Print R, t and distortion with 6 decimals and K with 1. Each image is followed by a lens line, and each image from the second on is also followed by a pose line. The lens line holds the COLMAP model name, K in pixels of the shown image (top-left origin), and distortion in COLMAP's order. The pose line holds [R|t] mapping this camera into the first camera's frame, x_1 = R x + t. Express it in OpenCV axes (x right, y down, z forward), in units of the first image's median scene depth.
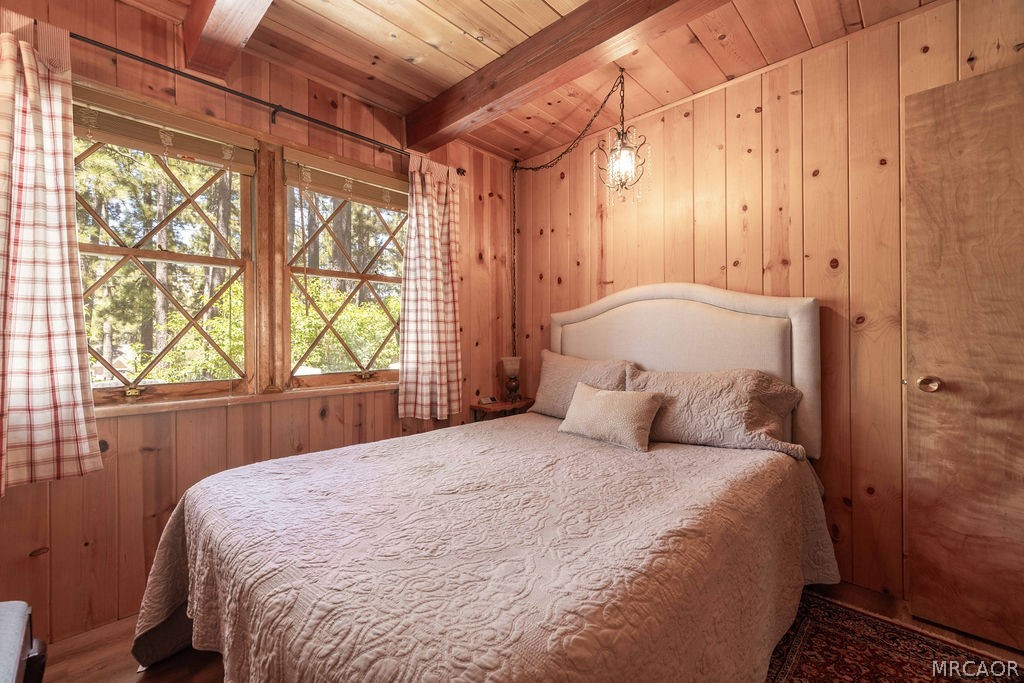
lens RADIAL K [[436.7, 0, 514.1], [0, 436.7, 339.1], [0, 0, 1]] dist [0.000503, 0.000263]
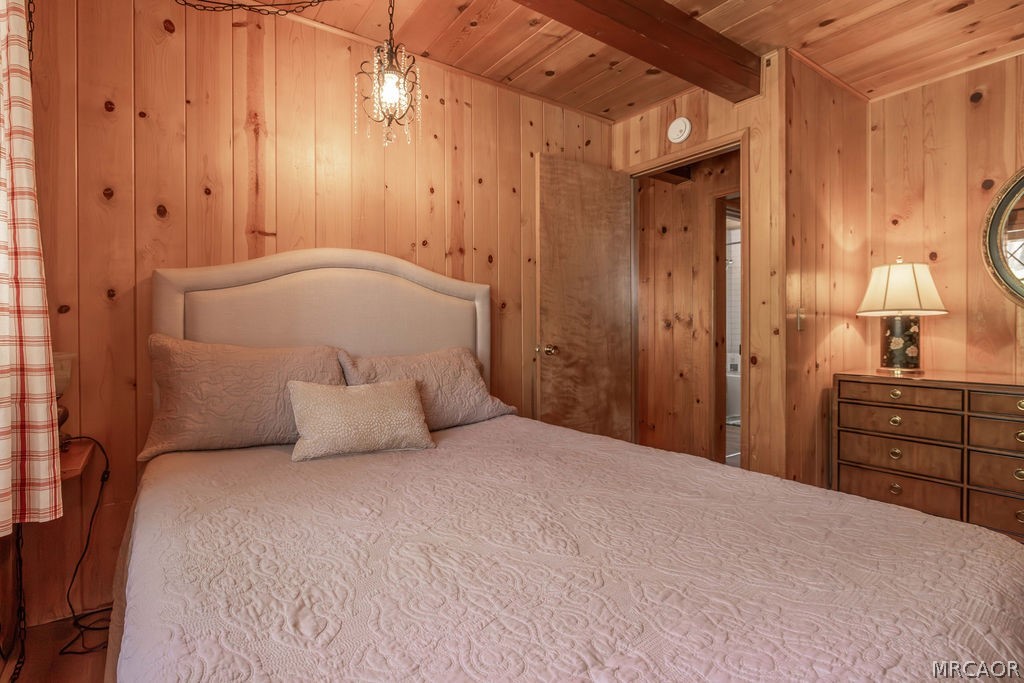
lens RADIAL K [[498.9, 0, 511.0], [0, 498.9, 328.6], [0, 0, 1]] dist [-0.003440, -0.000479]
pose [[0.200589, 0.001898, 0.979674, -0.536661], [0.003420, 0.999991, -0.002638, 0.023589], [-0.979669, 0.003879, 0.200581, 0.551753]]
